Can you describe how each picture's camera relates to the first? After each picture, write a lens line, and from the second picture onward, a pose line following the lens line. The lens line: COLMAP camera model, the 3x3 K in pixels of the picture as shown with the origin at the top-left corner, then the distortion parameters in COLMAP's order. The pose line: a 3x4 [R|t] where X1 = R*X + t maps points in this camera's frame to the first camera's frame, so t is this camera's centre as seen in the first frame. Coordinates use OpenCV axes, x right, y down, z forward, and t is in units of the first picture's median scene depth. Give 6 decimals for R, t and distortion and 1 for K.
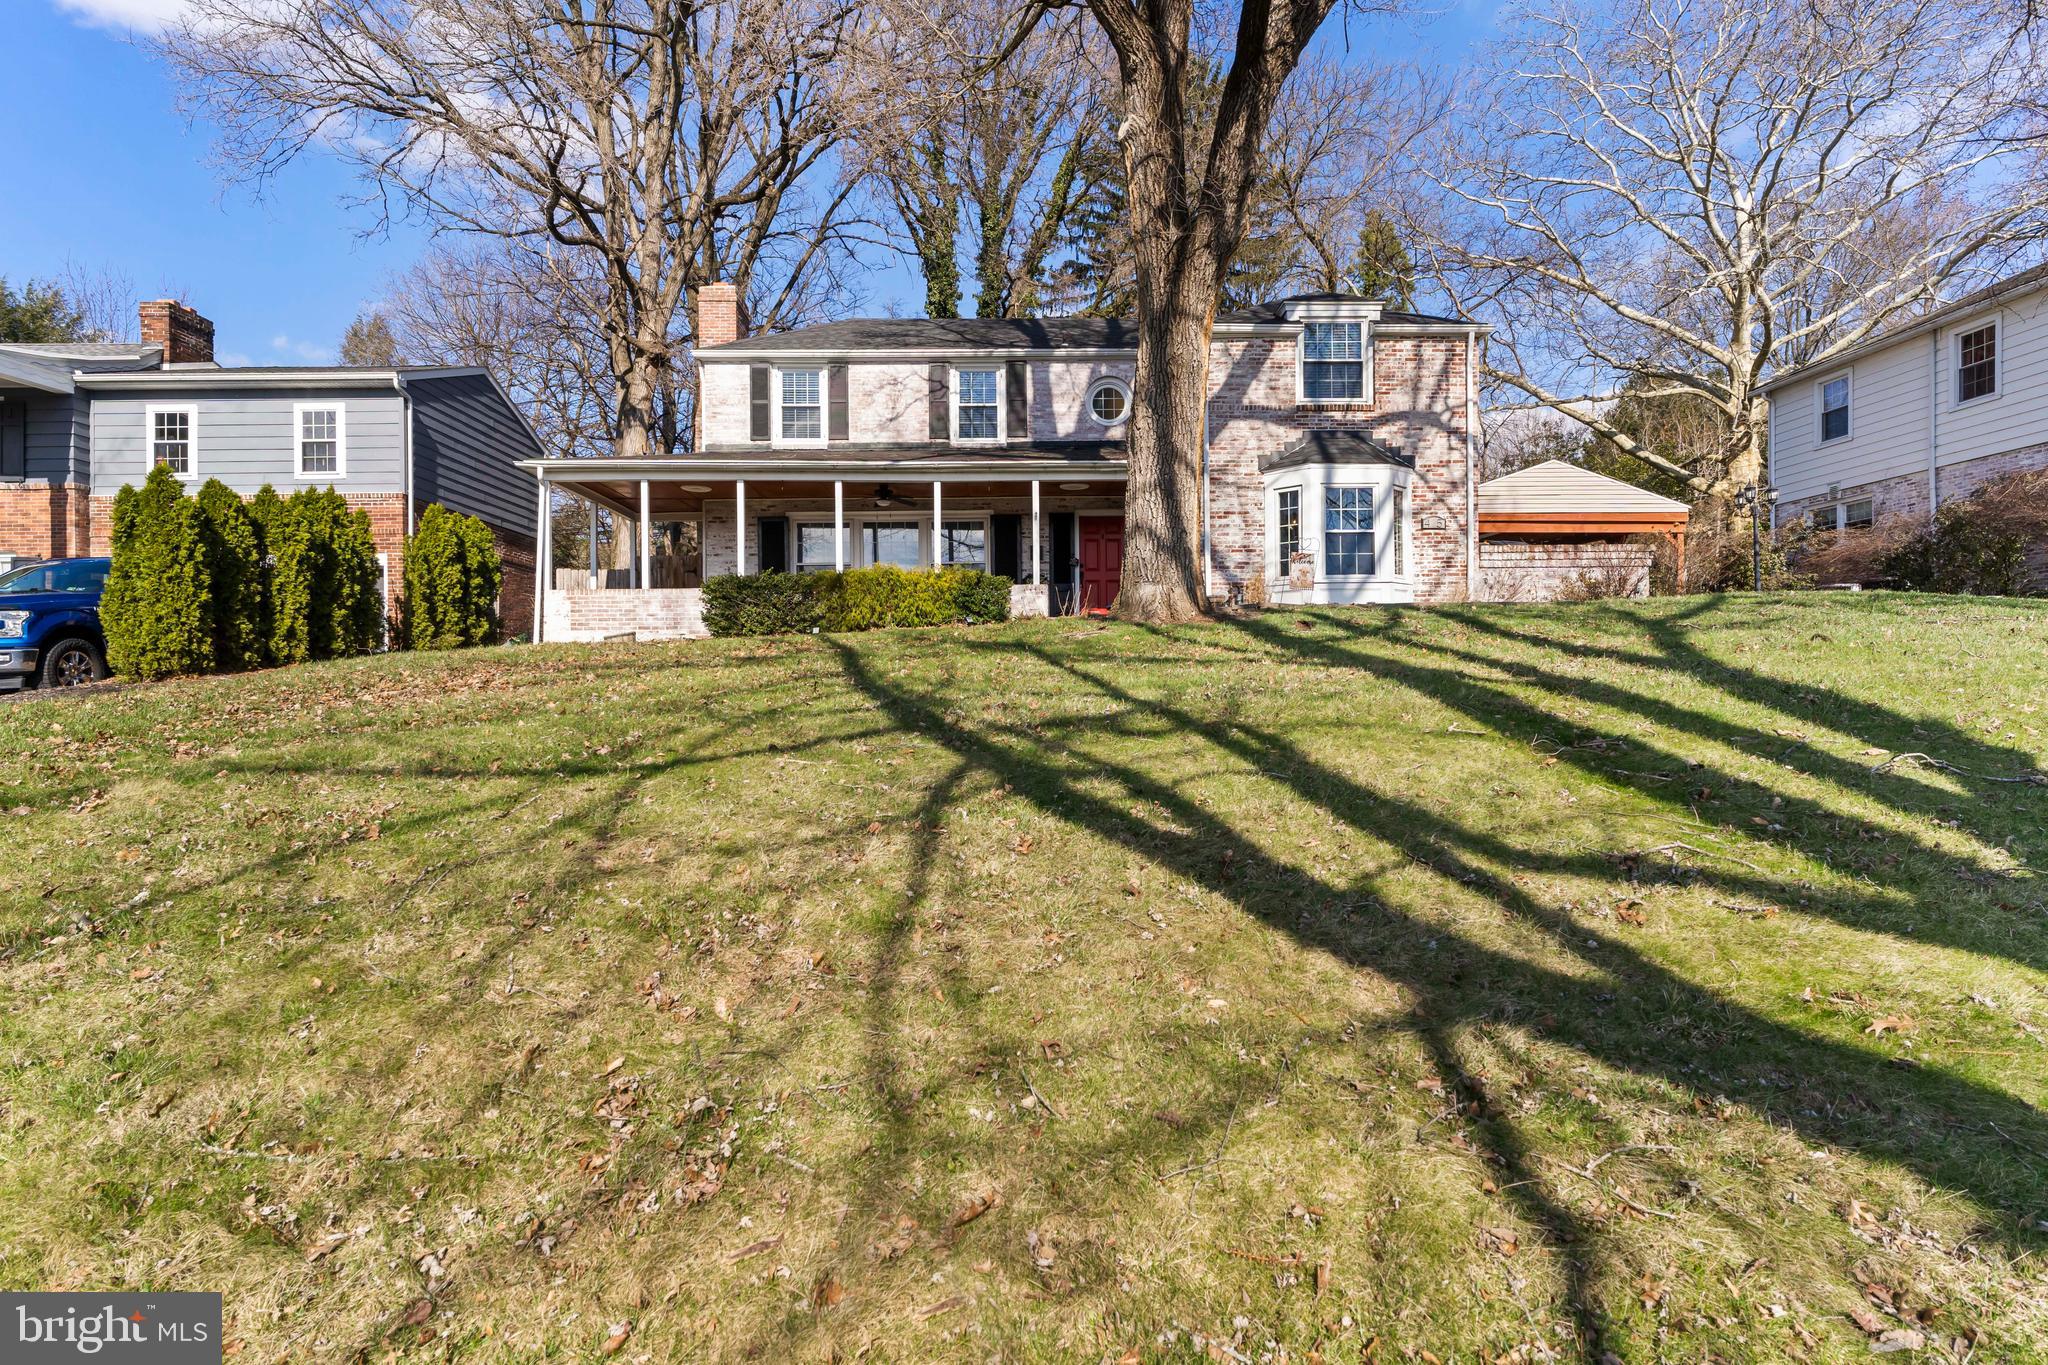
lens RADIAL K [[1045.7, 0, 1032.4], [0, 1045.7, 696.0], [0, 0, 1]] dist [-0.007681, 0.000478]
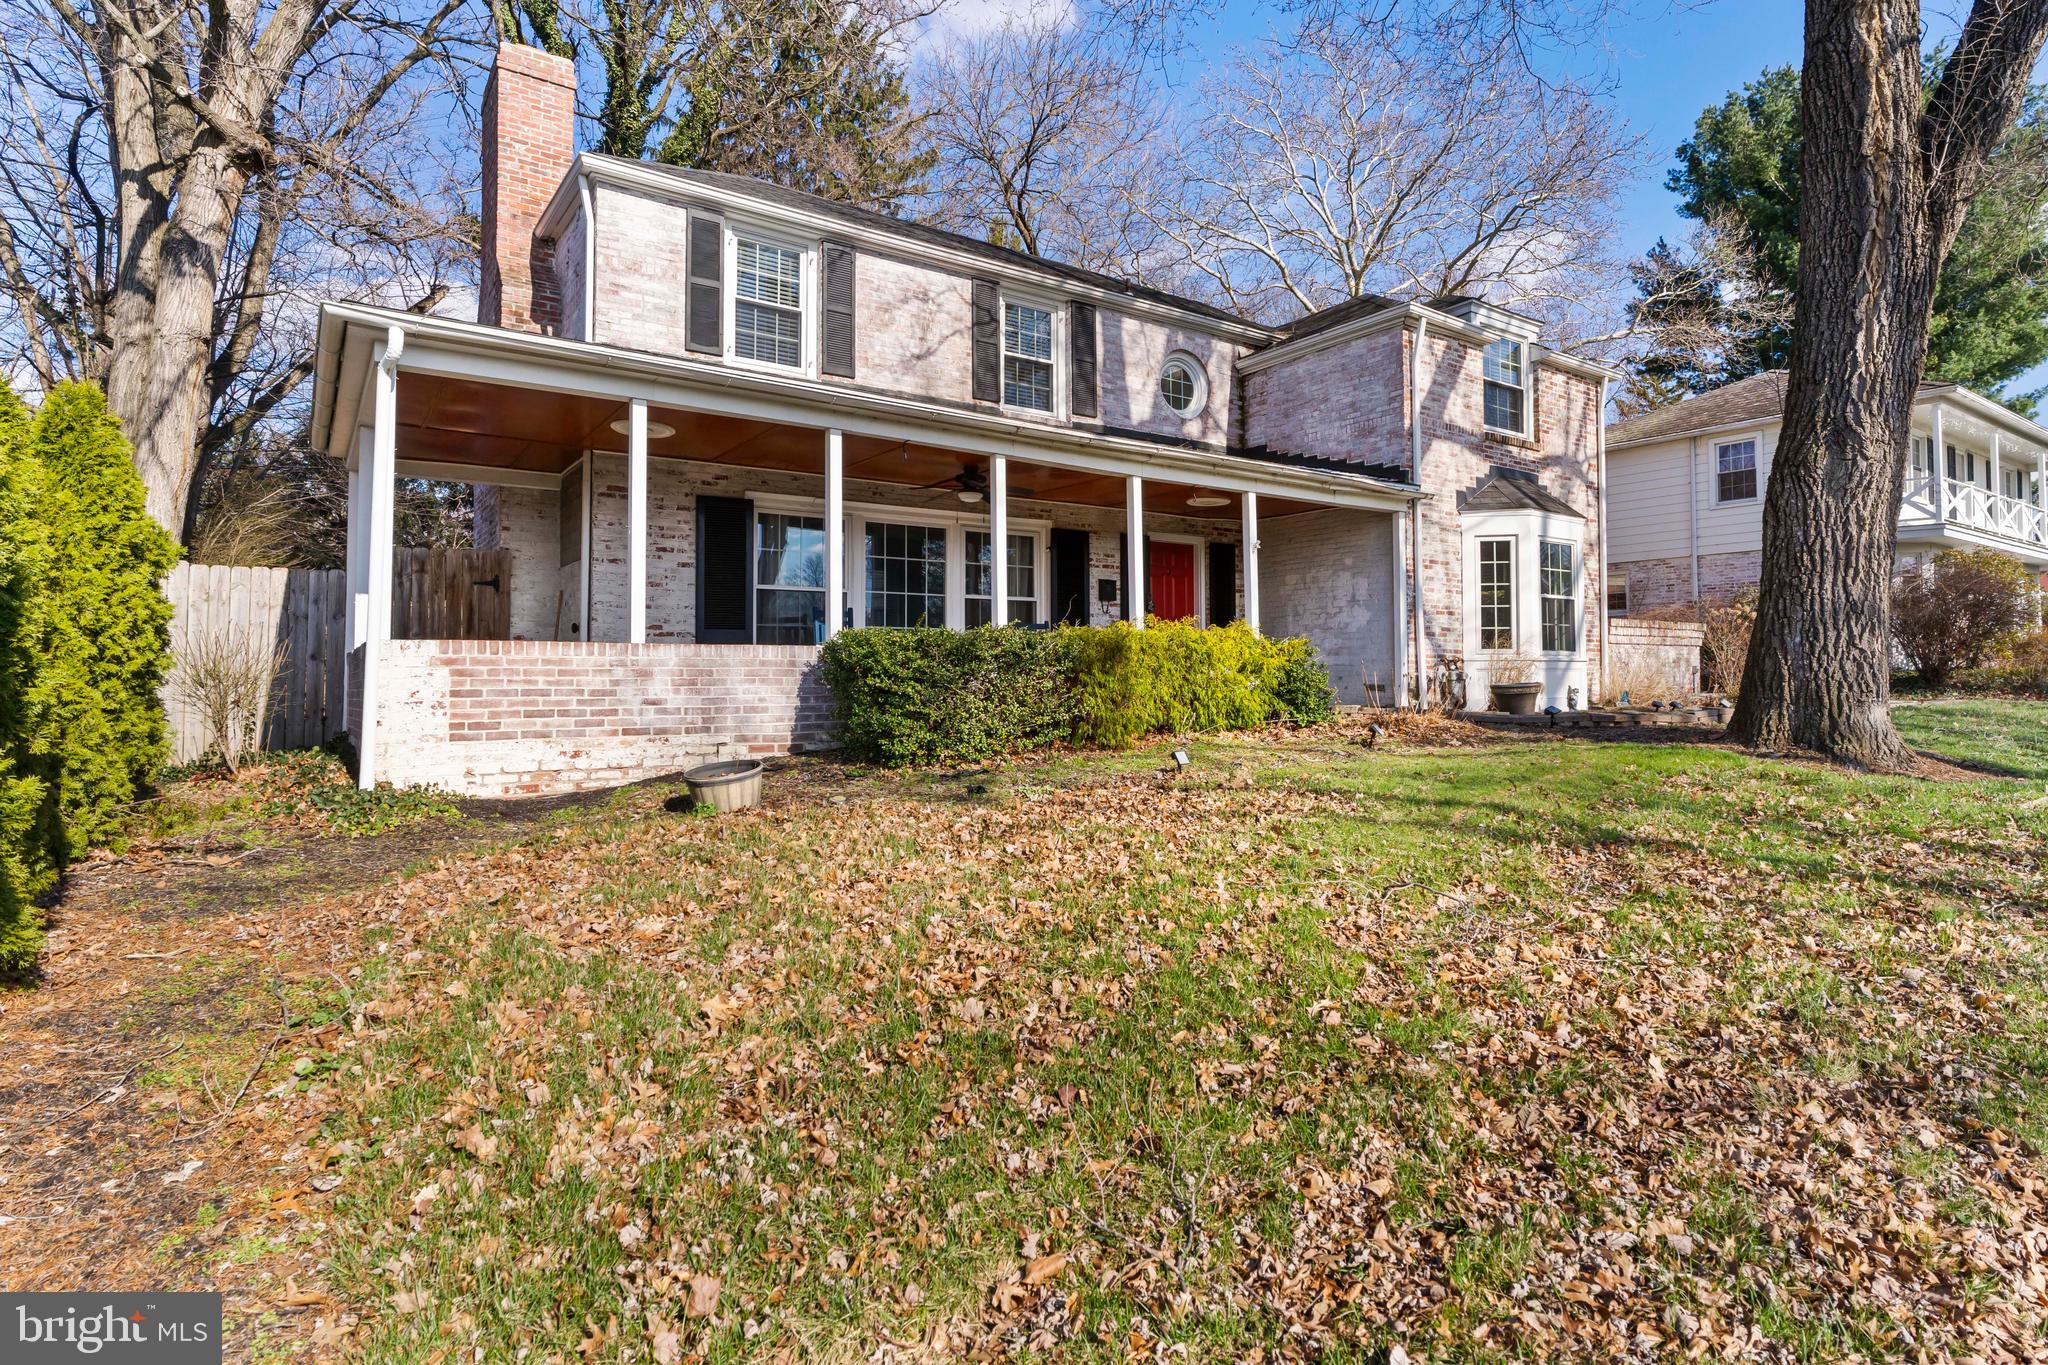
lens RADIAL K [[1045.7, 0, 1028.5], [0, 1045.7, 660.4], [0, 0, 1]] dist [-0.007681, 0.000478]
pose [[0.840103, 0.016897, 0.542163, -0.459350], [-0.000264, 0.999527, -0.030743, -0.080686], [-0.542426, 0.025684, 0.839711, 0.525829]]
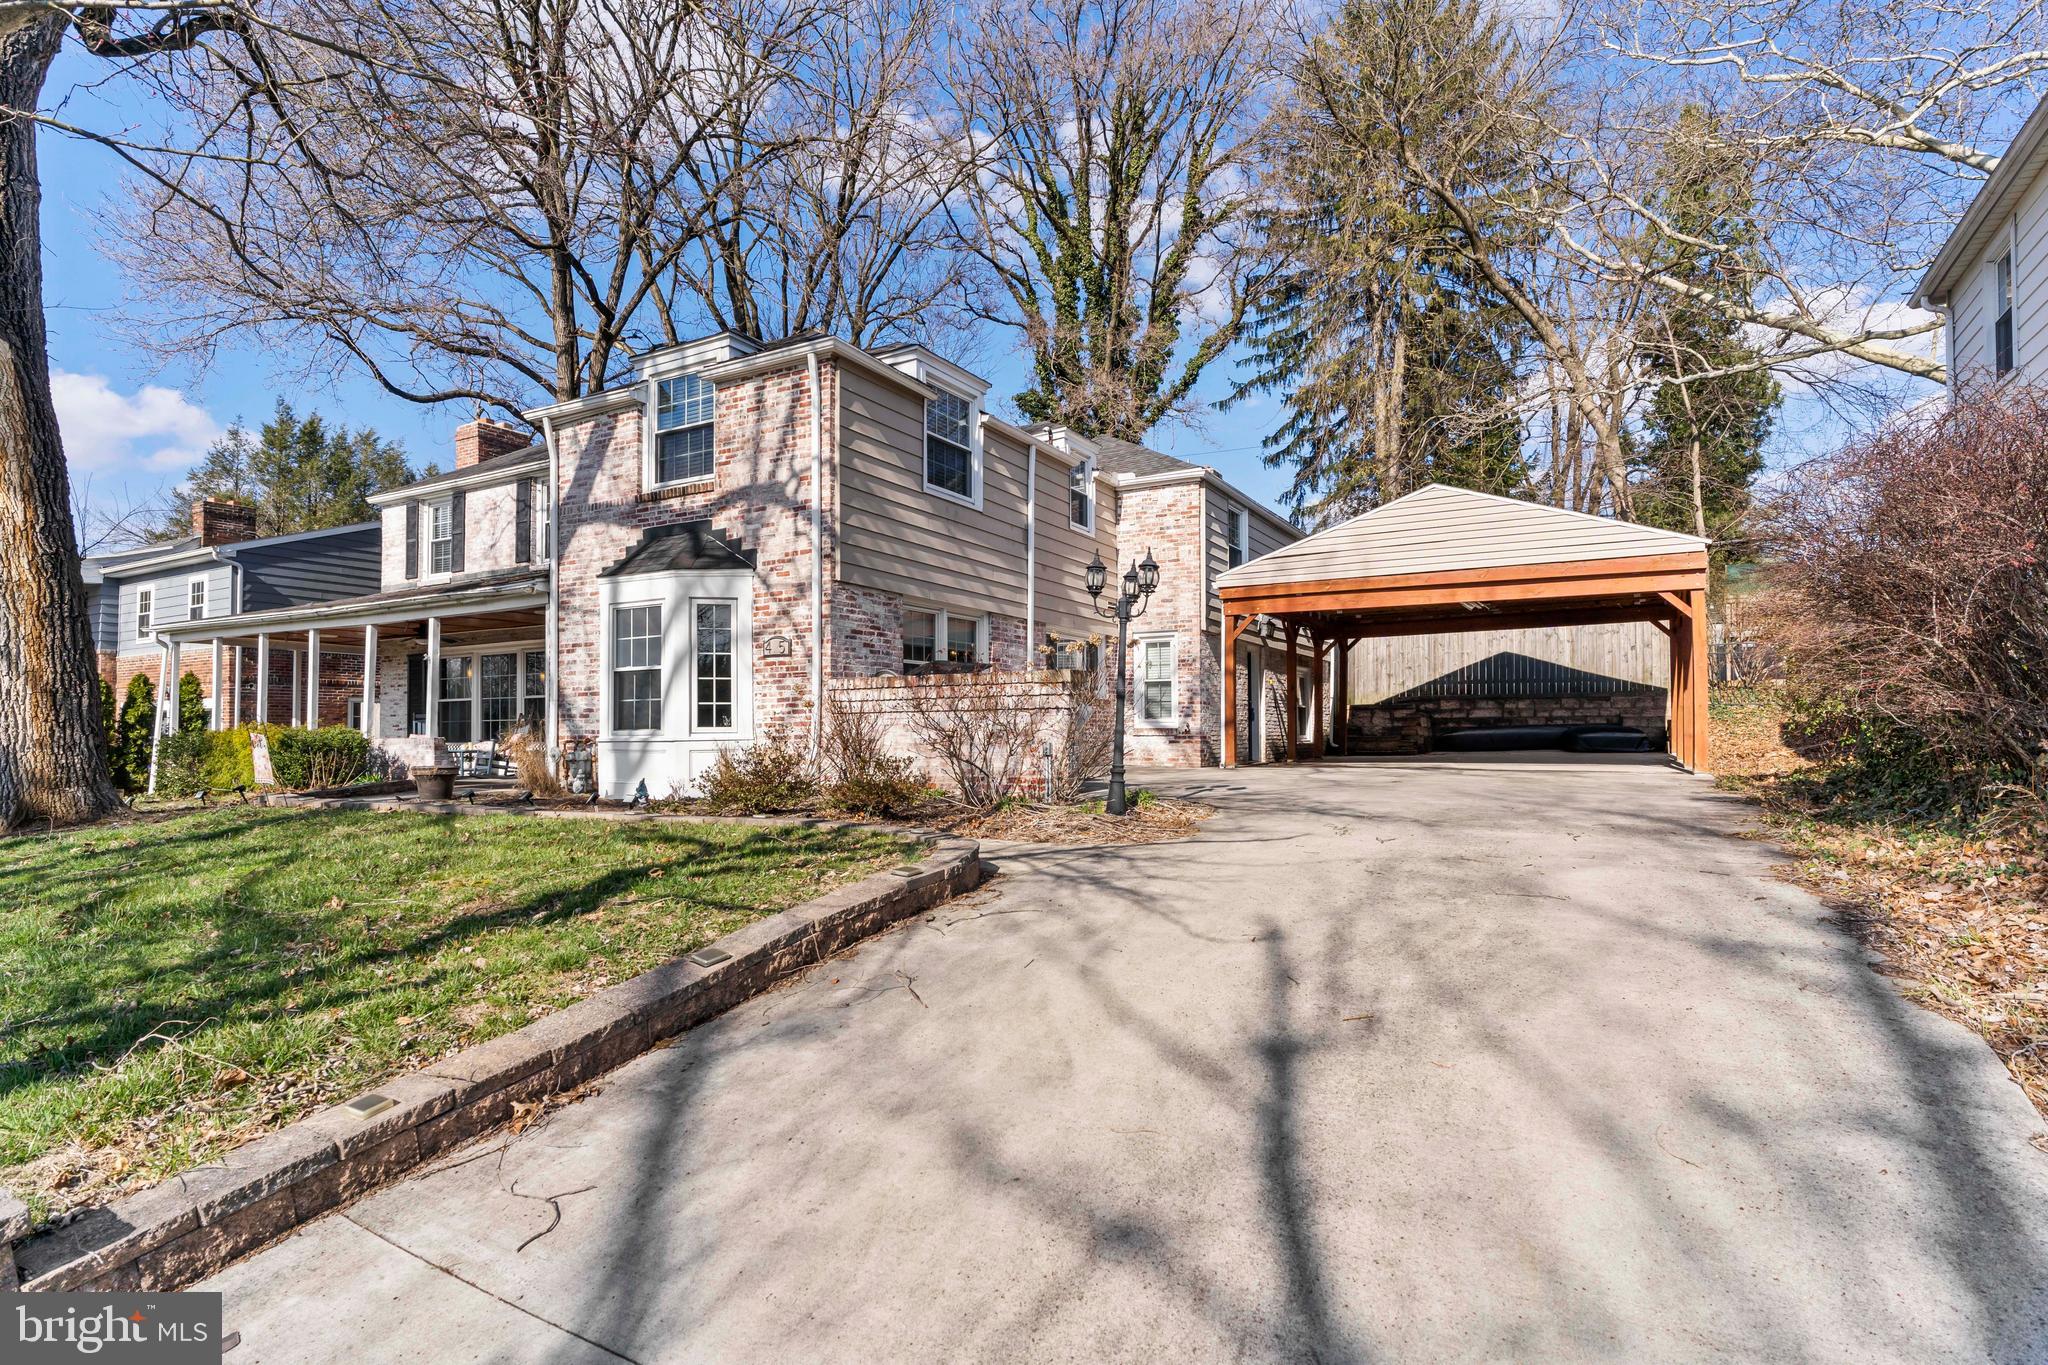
lens RADIAL K [[1045.7, 0, 1036.2], [0, 1045.7, 721.6], [0, 0, 1]] dist [-0.007681, 0.000478]
pose [[0.856639, -0.001735, -0.515913, 0.871229], [-0.008727, 0.999803, -0.017853, -0.107339], [0.515842, 0.019796, 0.856455, 0.512541]]
